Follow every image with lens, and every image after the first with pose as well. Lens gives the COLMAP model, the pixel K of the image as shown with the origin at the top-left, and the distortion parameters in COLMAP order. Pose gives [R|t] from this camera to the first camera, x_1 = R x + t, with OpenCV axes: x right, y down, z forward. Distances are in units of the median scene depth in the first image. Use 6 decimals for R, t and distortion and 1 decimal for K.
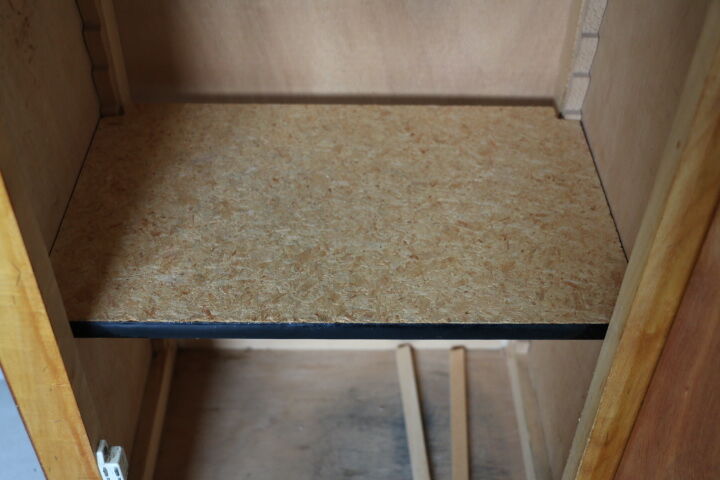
lens RADIAL K [[881.9, 0, 360.0], [0, 881.9, 240.0], [0, 0, 1]] dist [-0.007161, -0.003671]
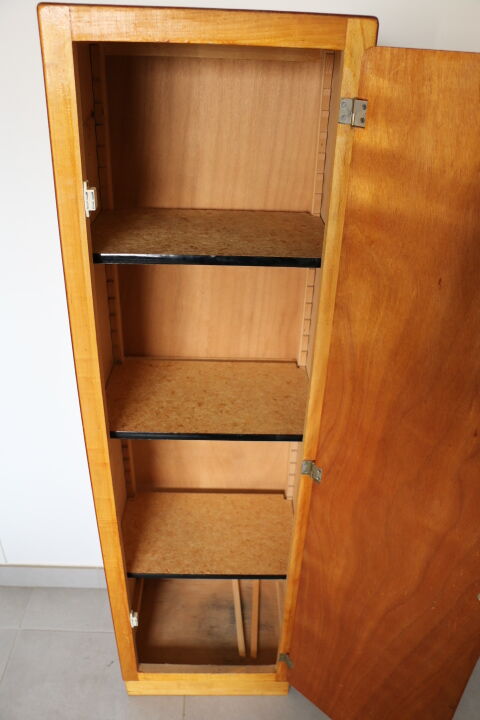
lens RADIAL K [[591.4, 0, 240.0], [0, 591.4, 360.0], [0, 0, 1]] dist [-0.164637, 0.130010]
pose [[0.999892, 0.006911, 0.012963, 0.055041], [-0.003995, 0.977101, -0.212737, -0.189842], [-0.014136, 0.212662, 0.977023, -1.071216]]
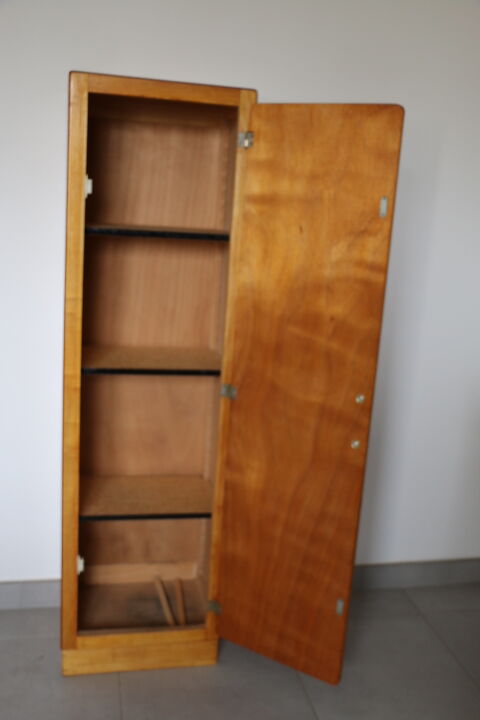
lens RADIAL K [[771.5, 0, 240.0], [0, 771.5, 360.0], [0, 0, 1]] dist [-0.087542, 0.174400]
pose [[0.978907, 0.002294, 0.204294, -0.259002], [0.097444, 0.873631, -0.476732, 0.972348], [-0.179571, 0.486584, 0.854980, -1.936444]]
